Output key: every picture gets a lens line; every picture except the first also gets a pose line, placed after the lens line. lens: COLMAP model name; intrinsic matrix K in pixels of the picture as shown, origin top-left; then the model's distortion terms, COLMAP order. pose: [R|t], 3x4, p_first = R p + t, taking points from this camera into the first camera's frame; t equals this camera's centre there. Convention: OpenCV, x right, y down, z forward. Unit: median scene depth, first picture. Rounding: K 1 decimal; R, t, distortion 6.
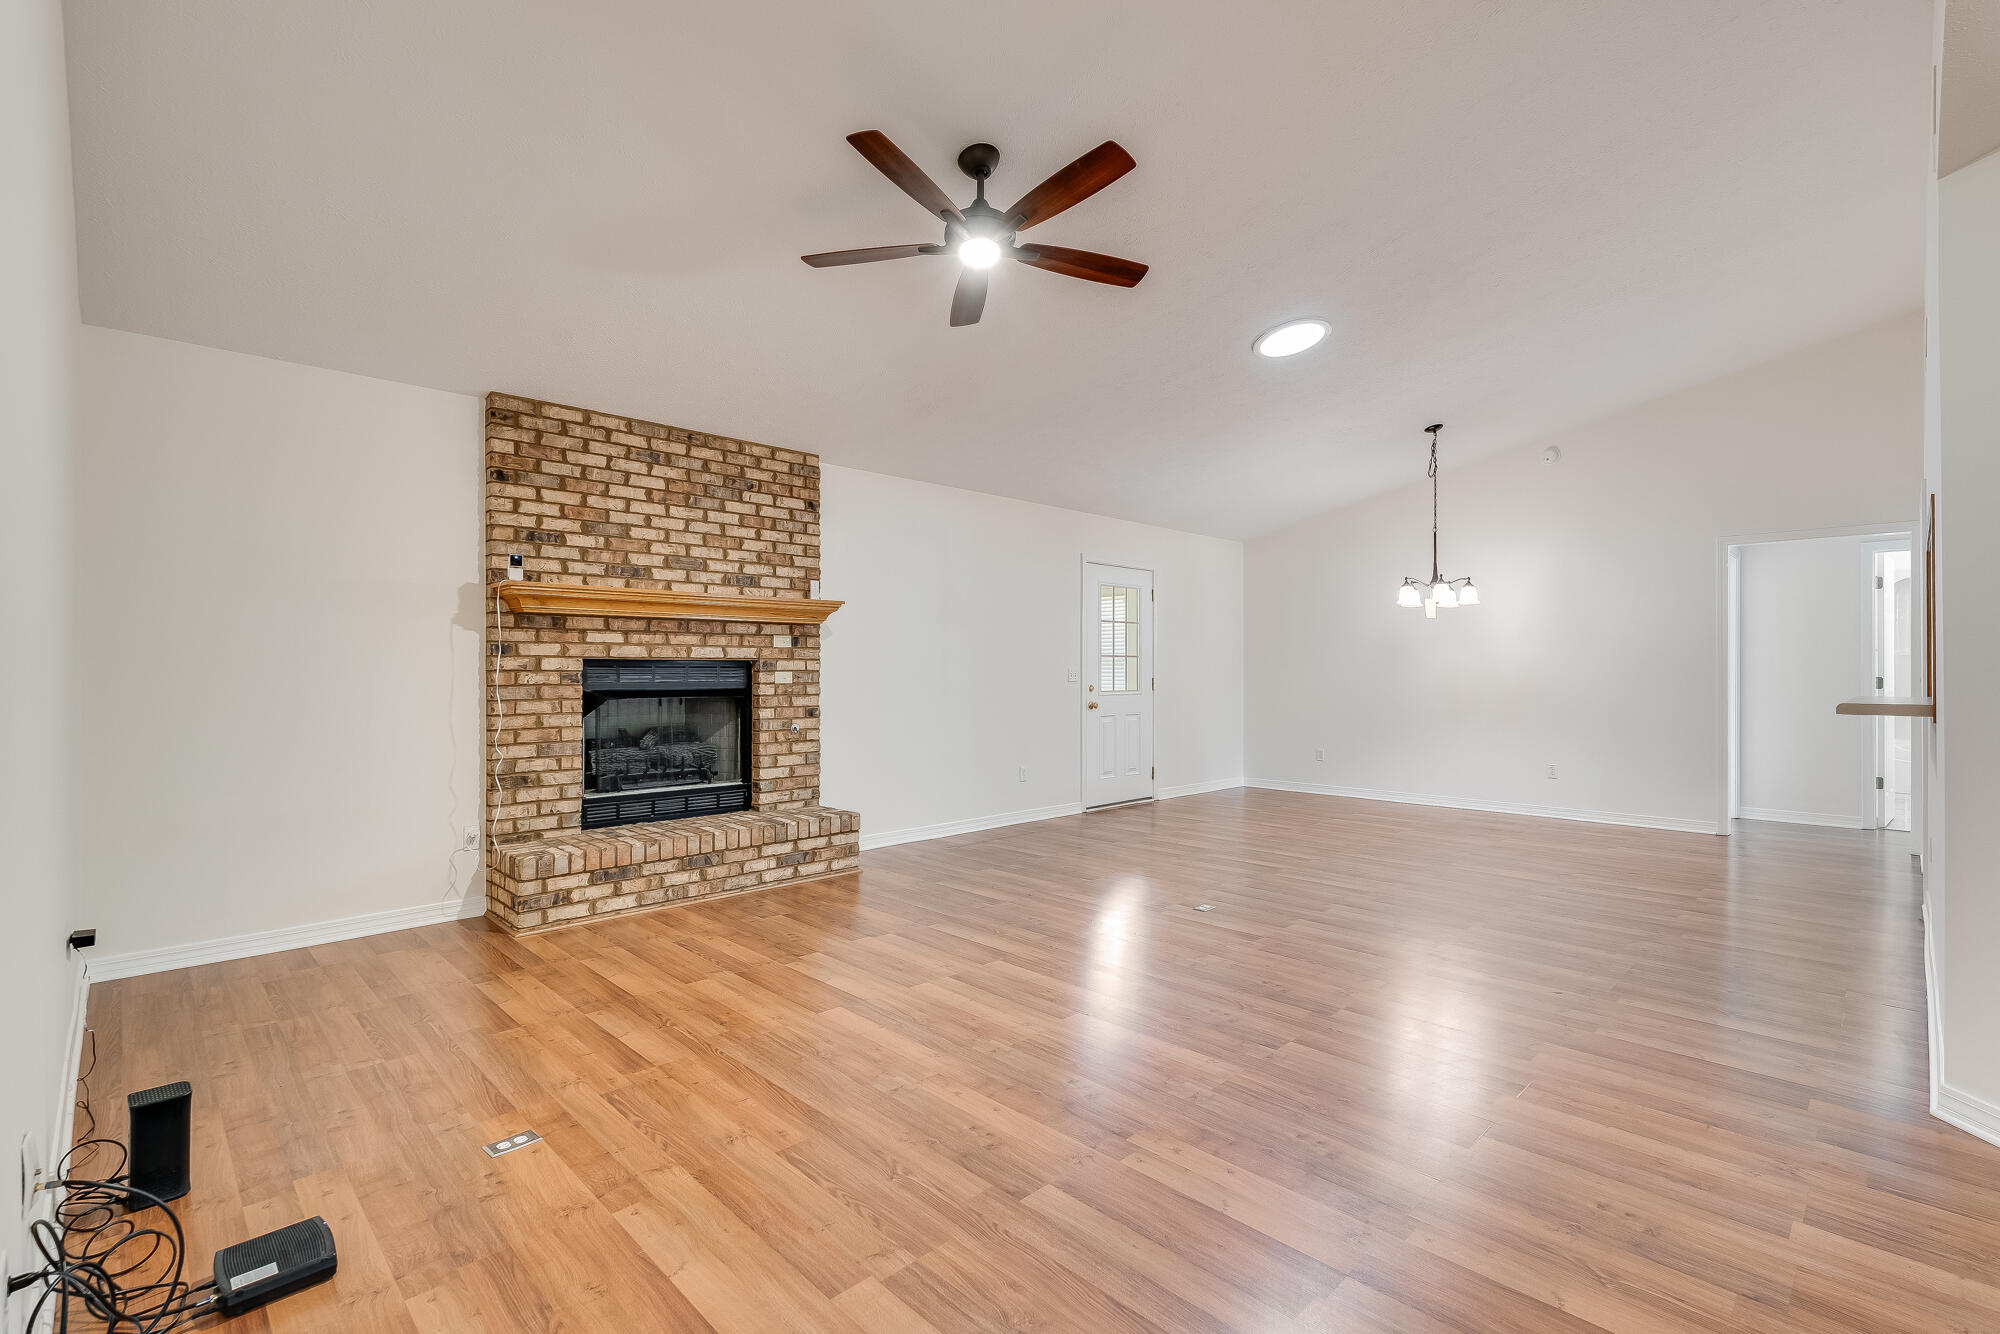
lens RADIAL K [[890.5, 0, 1000.0], [0, 890.5, 667.0], [0, 0, 1]] dist [-0.000074, 0.000091]
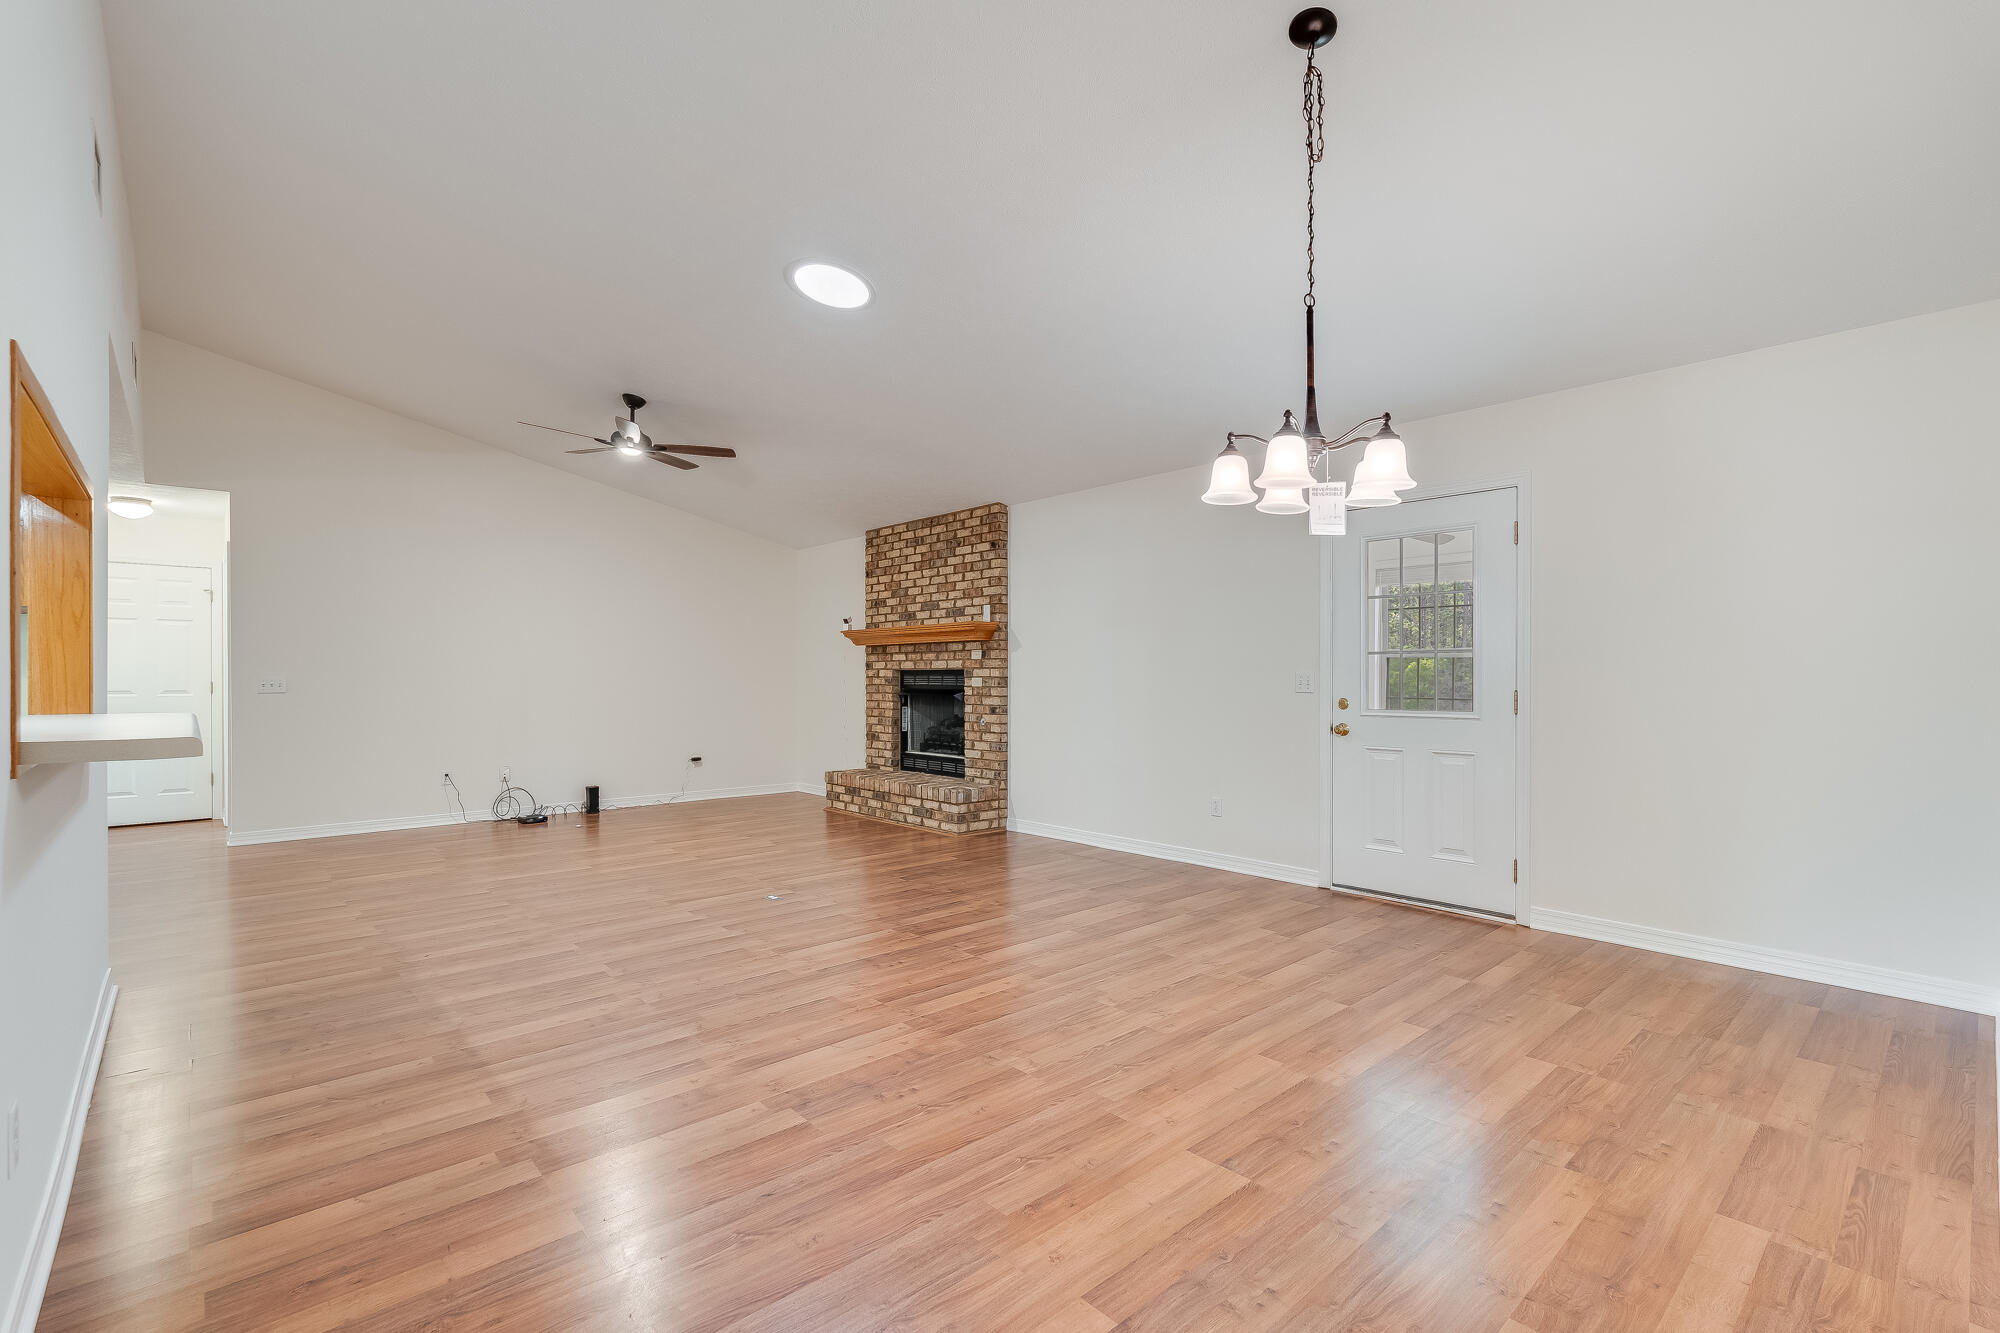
lens RADIAL K [[898.2, 0, 1011.6], [0, 898.2, 676.4], [0, 0, 1]] dist [0.000044, 0.000077]
pose [[-0.029490, 0.002030, -0.999563, 1.168272], [0.007242, 0.999972, 0.001818, 0.001551], [0.999539, -0.007185, -0.029504, 1.182084]]
